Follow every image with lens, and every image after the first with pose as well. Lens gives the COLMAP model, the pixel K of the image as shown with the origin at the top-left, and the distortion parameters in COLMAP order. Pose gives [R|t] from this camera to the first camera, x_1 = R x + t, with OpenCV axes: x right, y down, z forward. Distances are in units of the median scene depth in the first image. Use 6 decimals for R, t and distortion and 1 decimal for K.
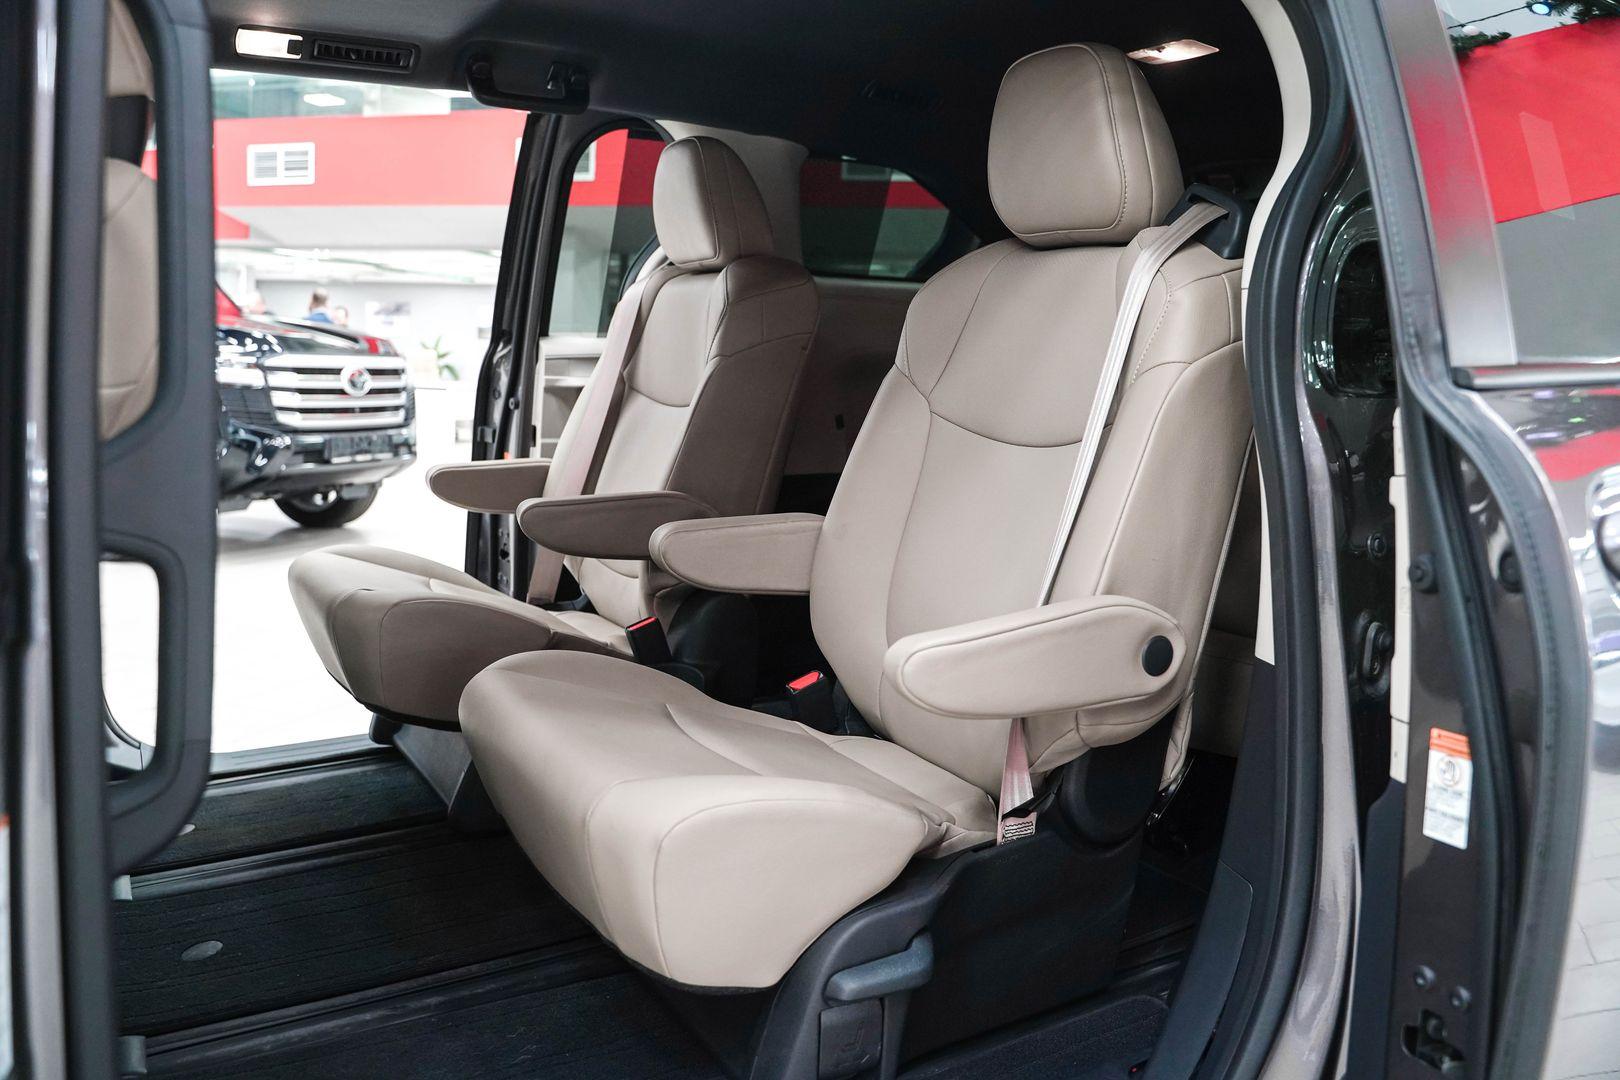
lens RADIAL K [[1306.8, 0, 800.8], [0, 1306.8, 538.5], [0, 0, 1]] dist [-0.112578, 0.092077]
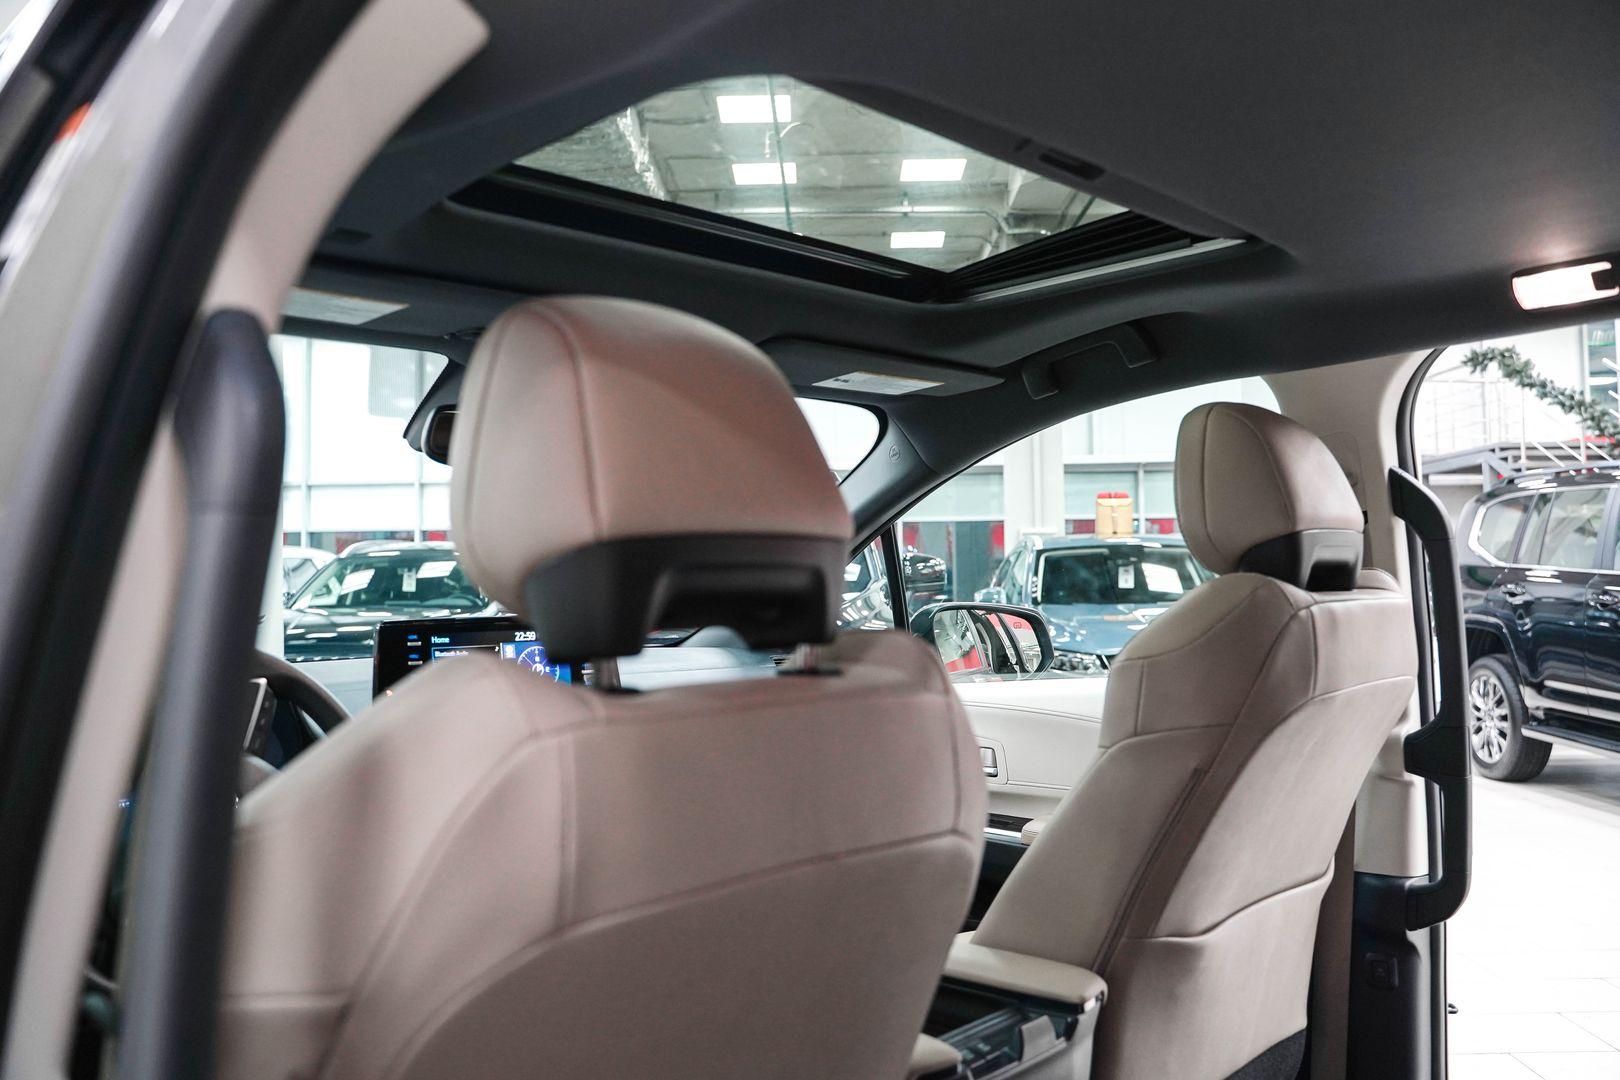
lens RADIAL K [[1306.8, 0, 800.8], [0, 1306.8, 538.5], [0, 0, 1]] dist [-0.112578, 0.092077]
pose [[0.298914, -0.081527, -0.950791, 0.074250], [-0.097466, 0.988525, -0.115404, -0.104079], [0.949290, 0.127166, 0.287538, 0.330682]]
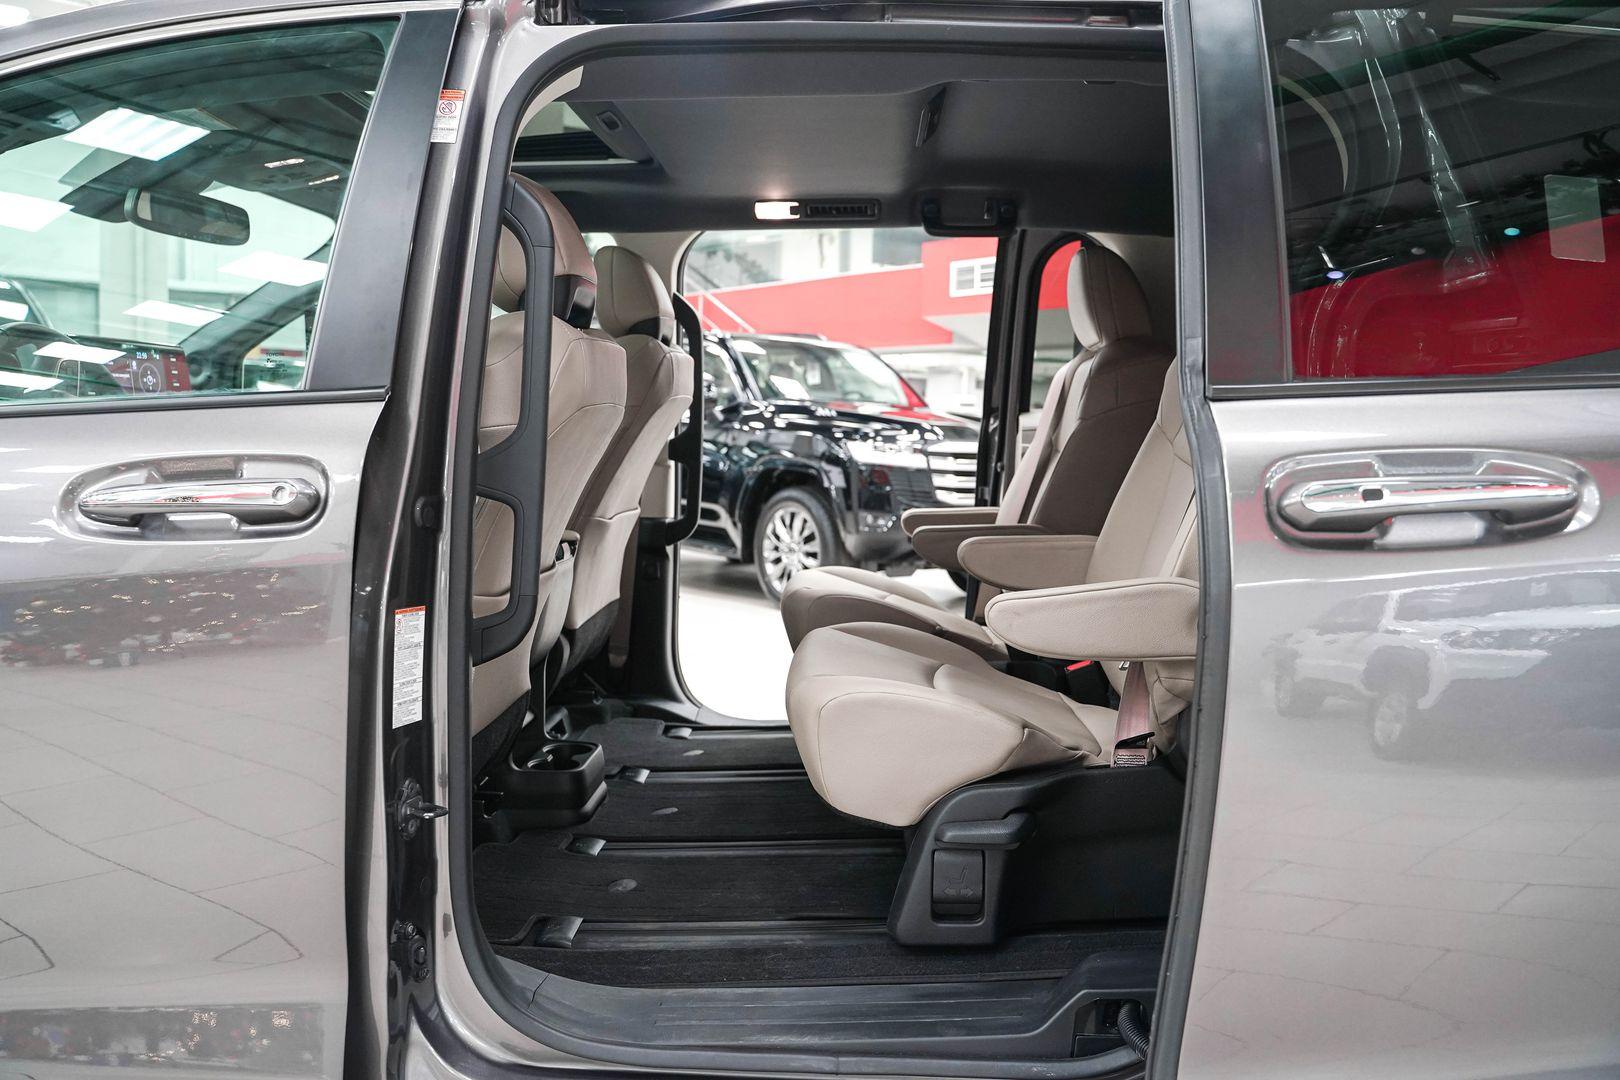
lens RADIAL K [[1306.8, 0, 800.8], [0, 1306.8, 538.5], [0, 0, 1]] dist [-0.112578, 0.092077]
pose [[0.851174, 0.016647, -0.524619, 0.292645], [-0.054676, 0.996871, -0.057078, 0.048998], [0.522028, 0.077268, 0.849421, -0.157703]]
